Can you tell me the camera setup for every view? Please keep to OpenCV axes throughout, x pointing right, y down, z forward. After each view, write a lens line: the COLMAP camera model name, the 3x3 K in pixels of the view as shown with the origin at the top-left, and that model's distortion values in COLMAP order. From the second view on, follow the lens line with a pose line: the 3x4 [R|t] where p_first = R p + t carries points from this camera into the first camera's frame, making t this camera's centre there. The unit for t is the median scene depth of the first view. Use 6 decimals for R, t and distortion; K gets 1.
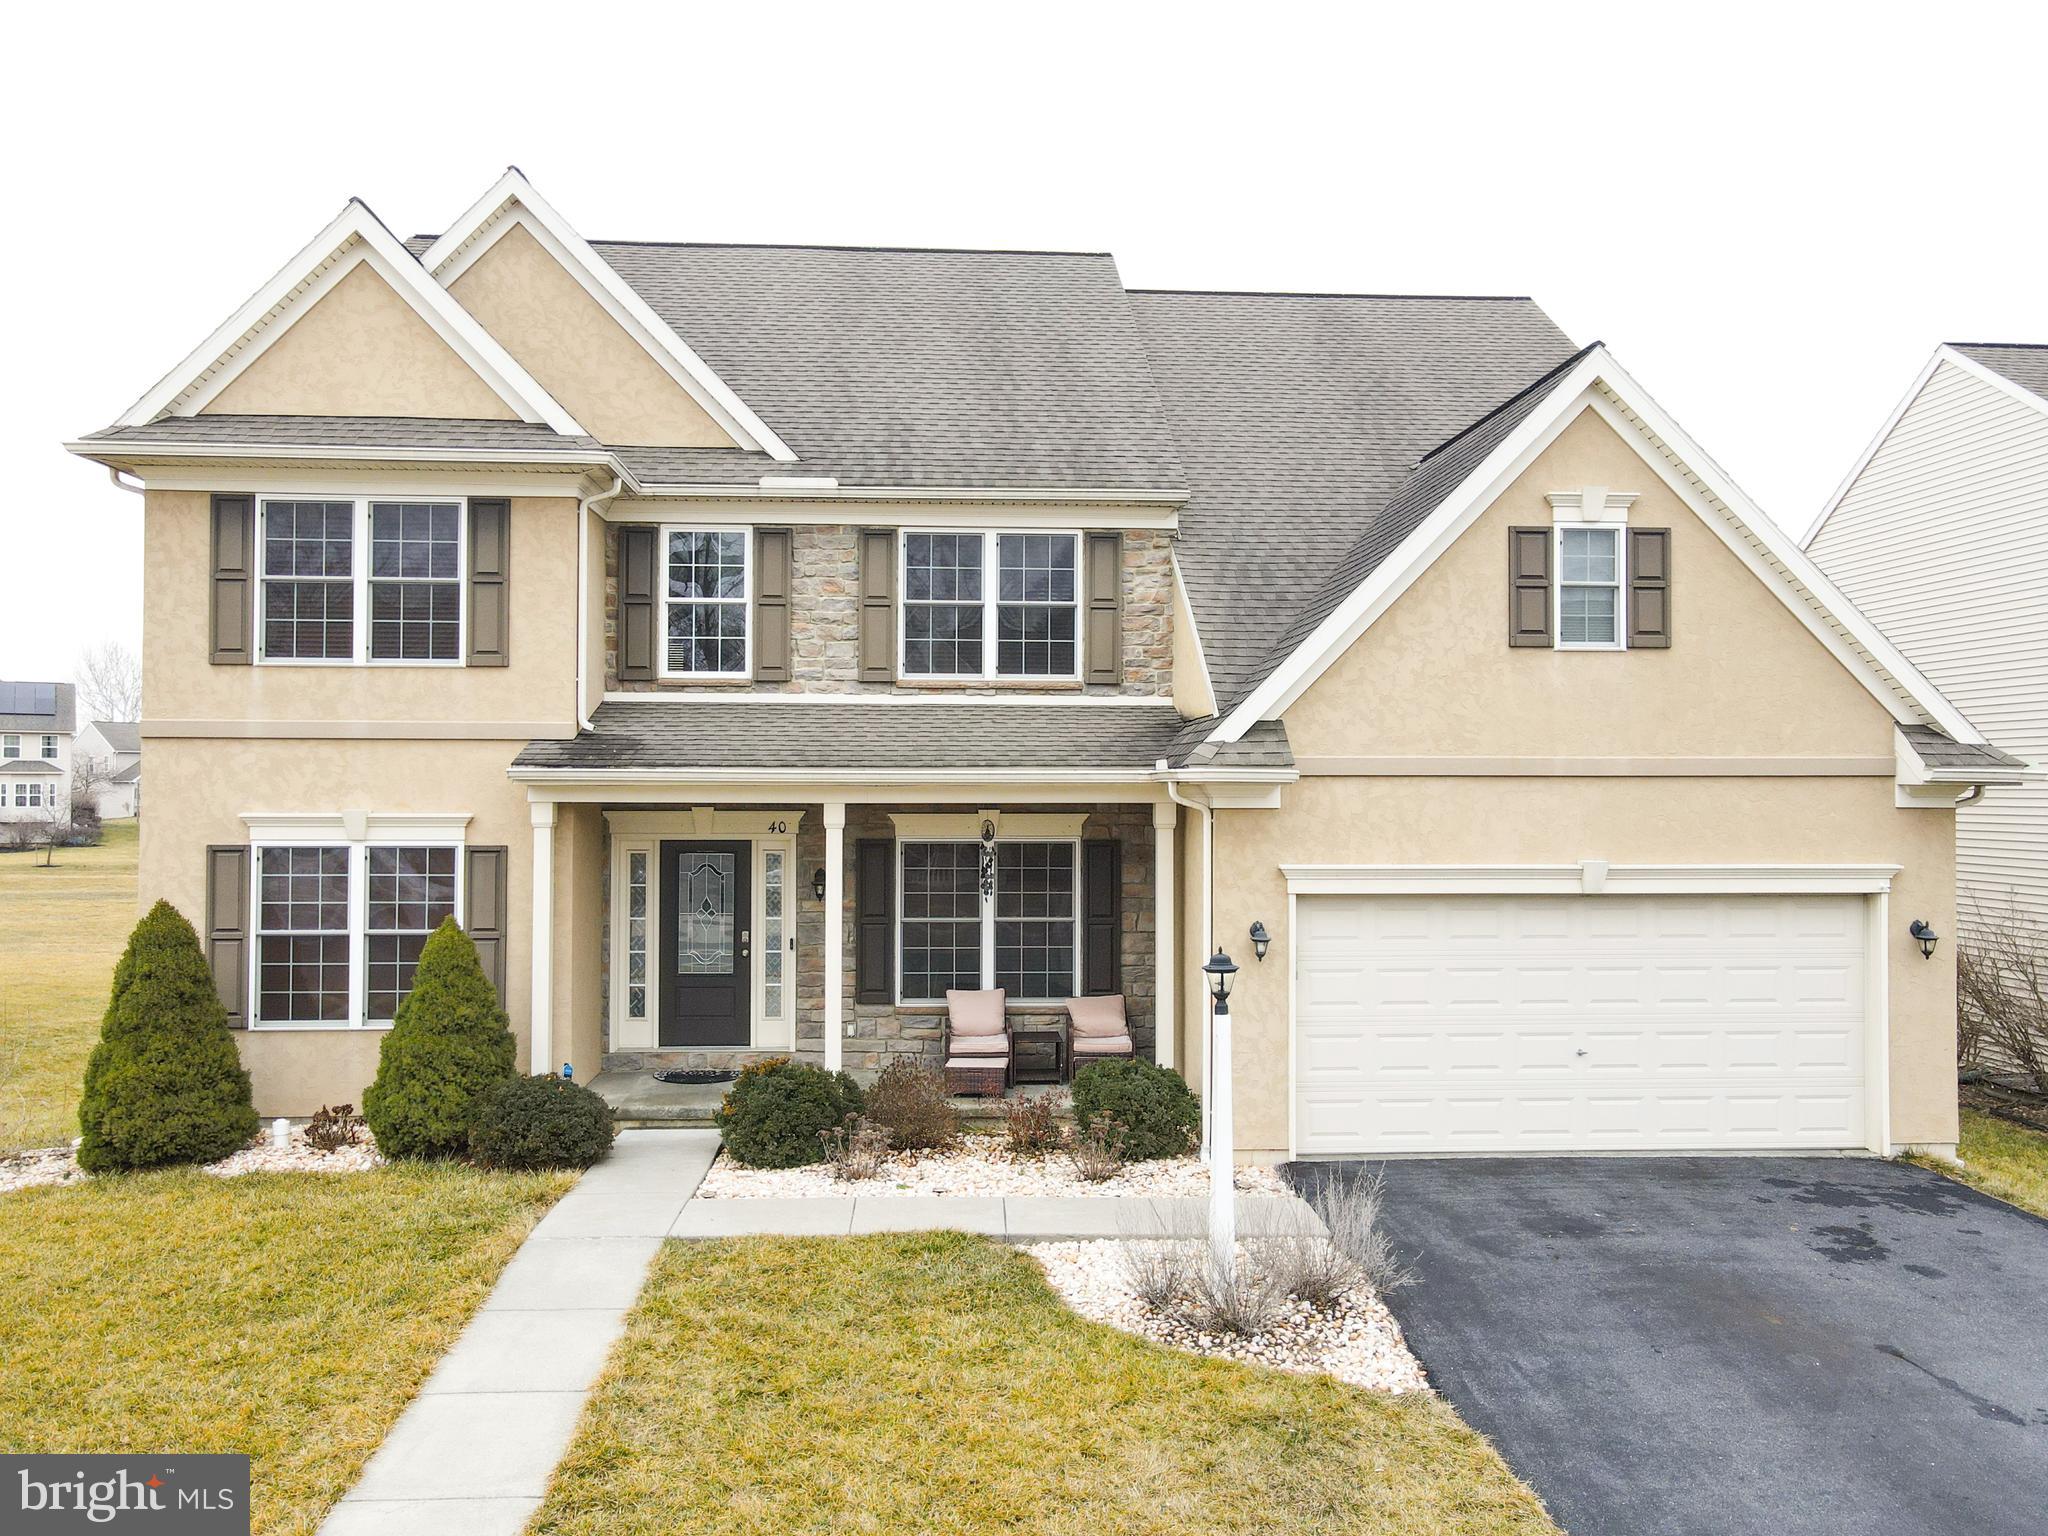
lens RADIAL K [[1499.6, 0, 1016.0], [0, 1499.6, 763.7], [0, 0, 1]] dist [0.007166, 0.019647]
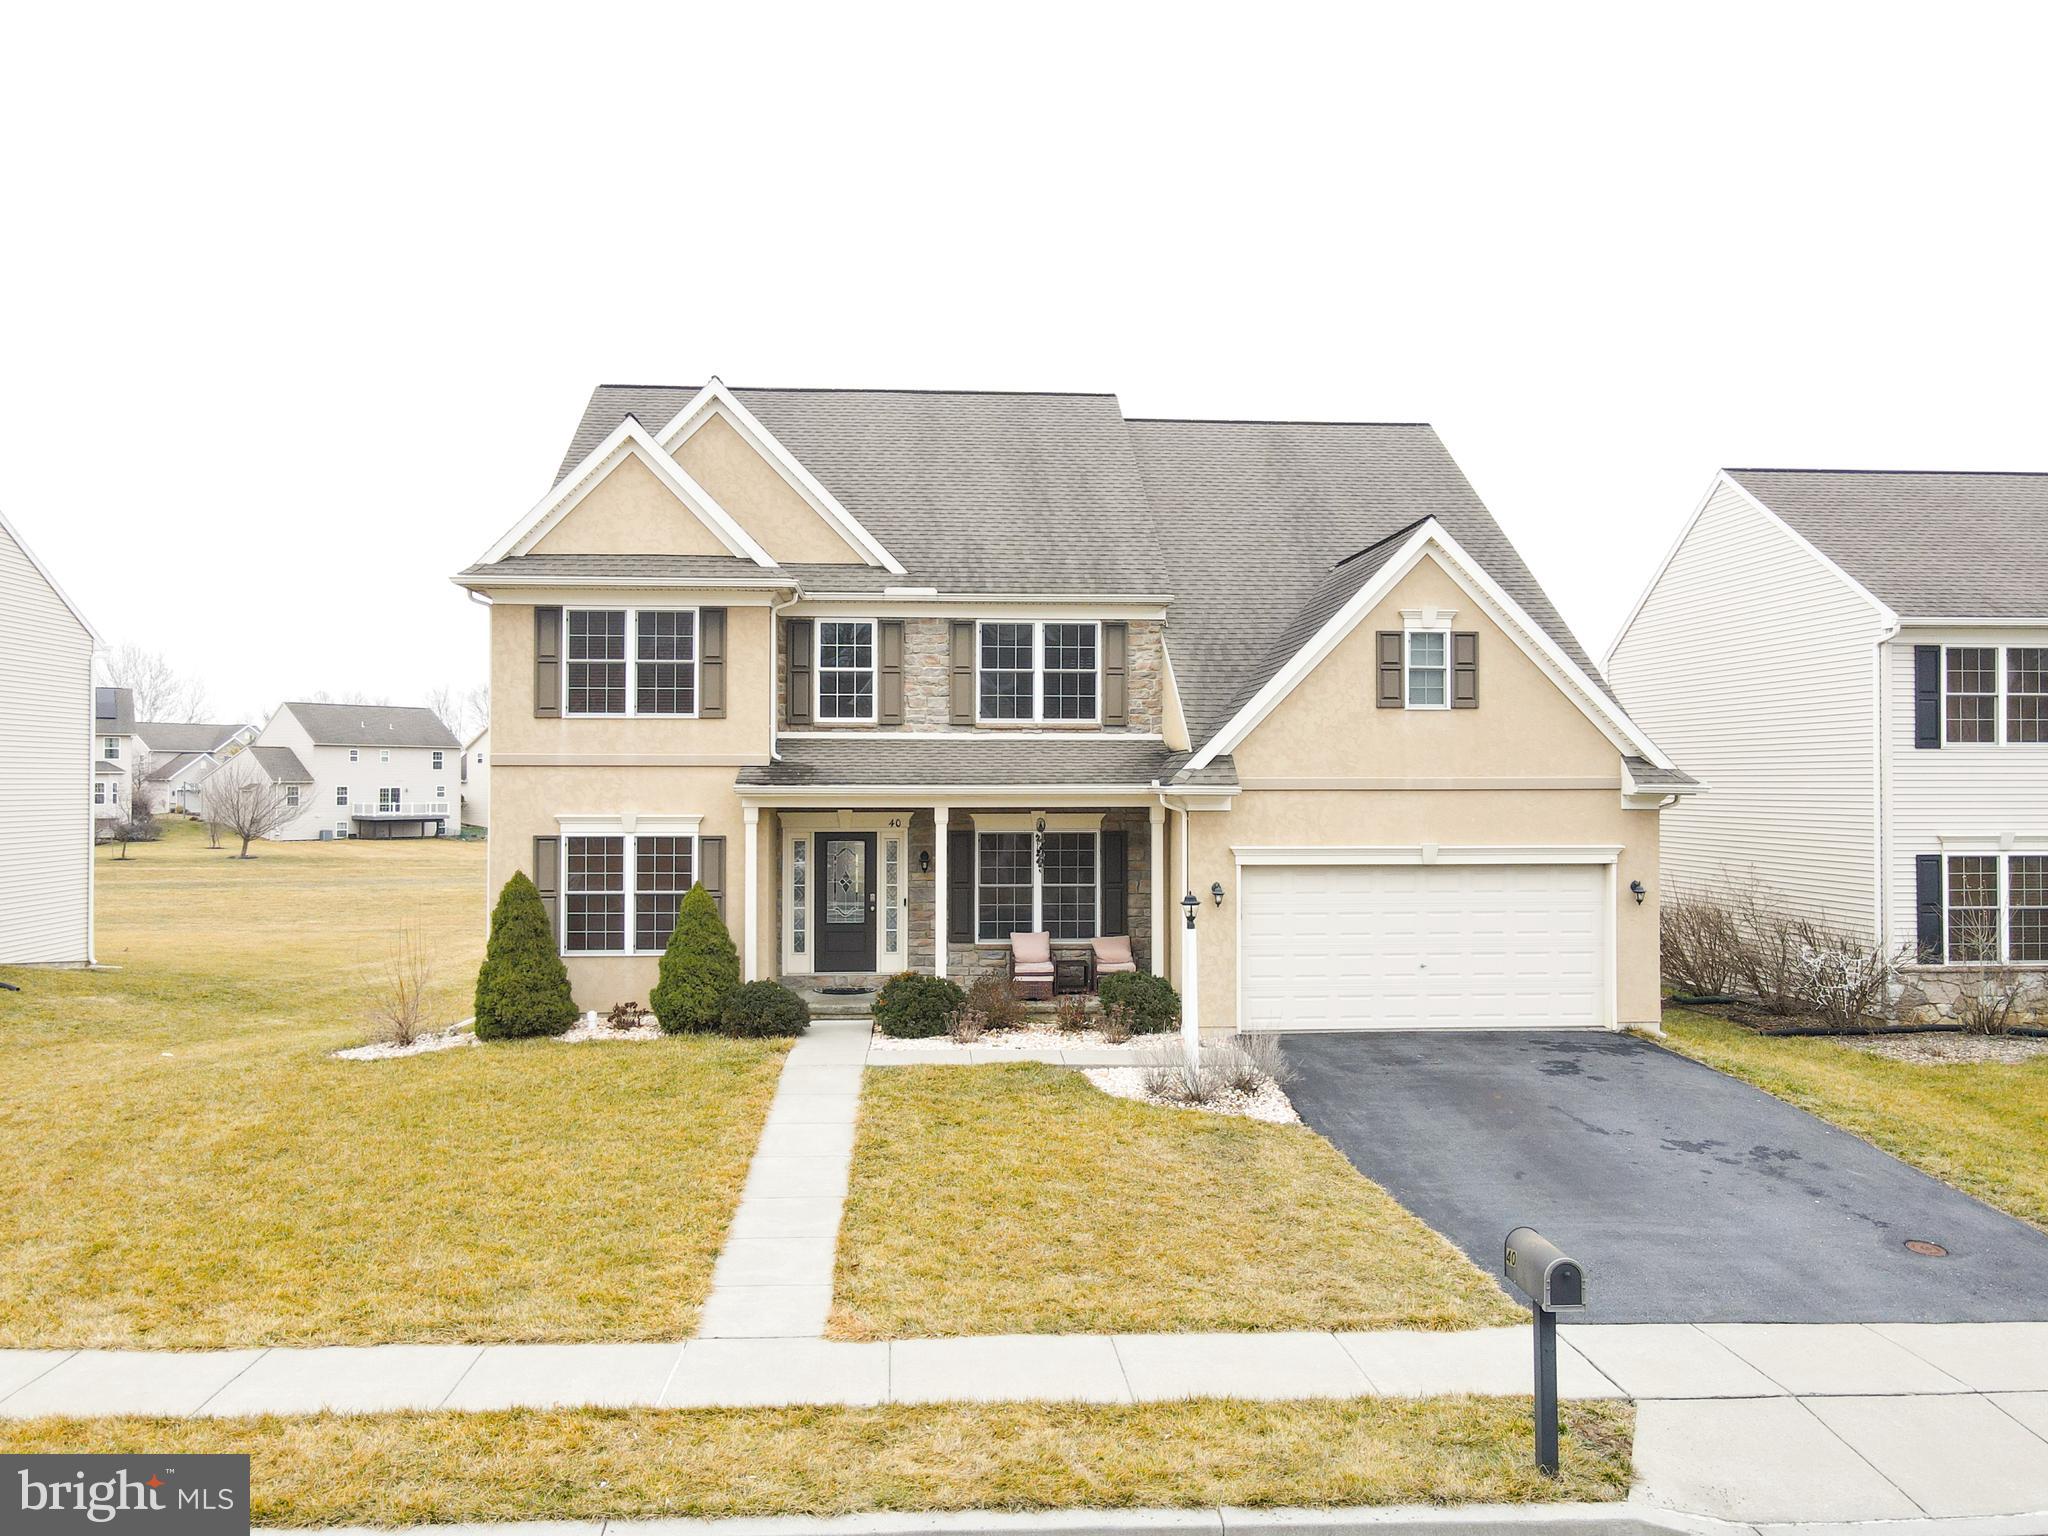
lens RADIAL K [[1499.6, 0, 1015.7], [0, 1499.6, 766.9], [0, 0, 1]] dist [0.007166, 0.019647]
pose [[0.999965, -0.002004, 0.008128, -0.057887], [0.001952, 0.999978, 0.006377, -0.024616], [-0.008141, -0.006361, 0.999947, -0.530008]]
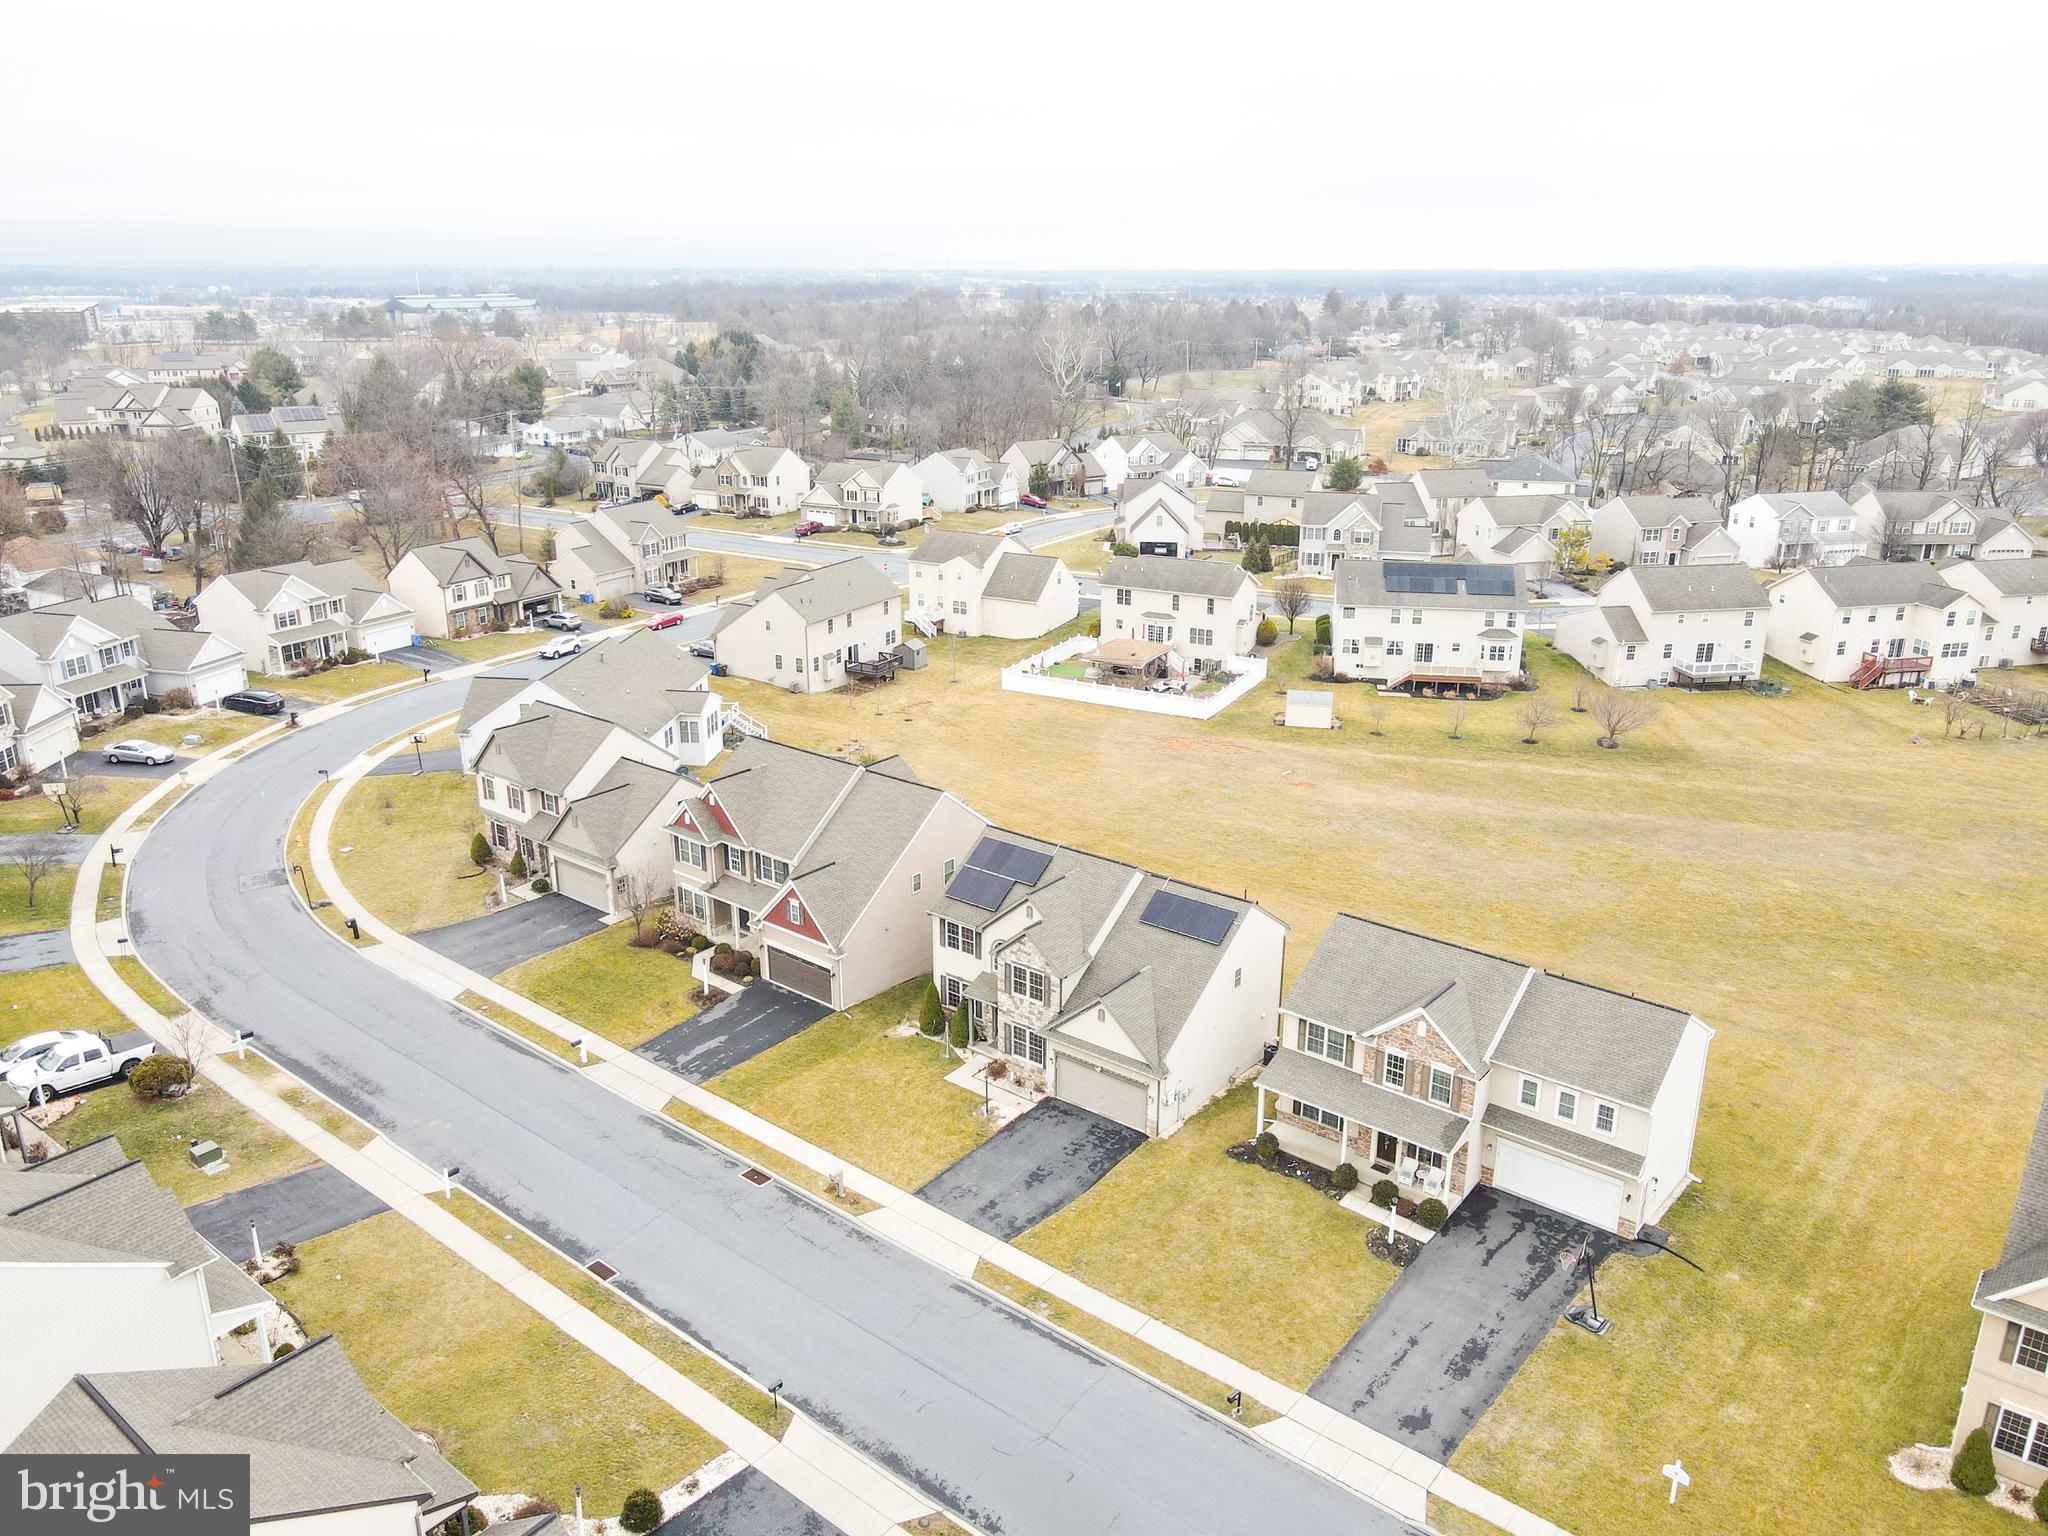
lens RADIAL K [[1499.6, 0, 1005.4], [0, 1499.6, 770.4], [0, 0, 1]] dist [0.007166, 0.019647]
pose [[0.736796, 0.210105, -0.642641, -0.271722], [0.016632, 0.944571, 0.327886, -2.556769], [0.675910, -0.252274, 0.692461, -2.657355]]
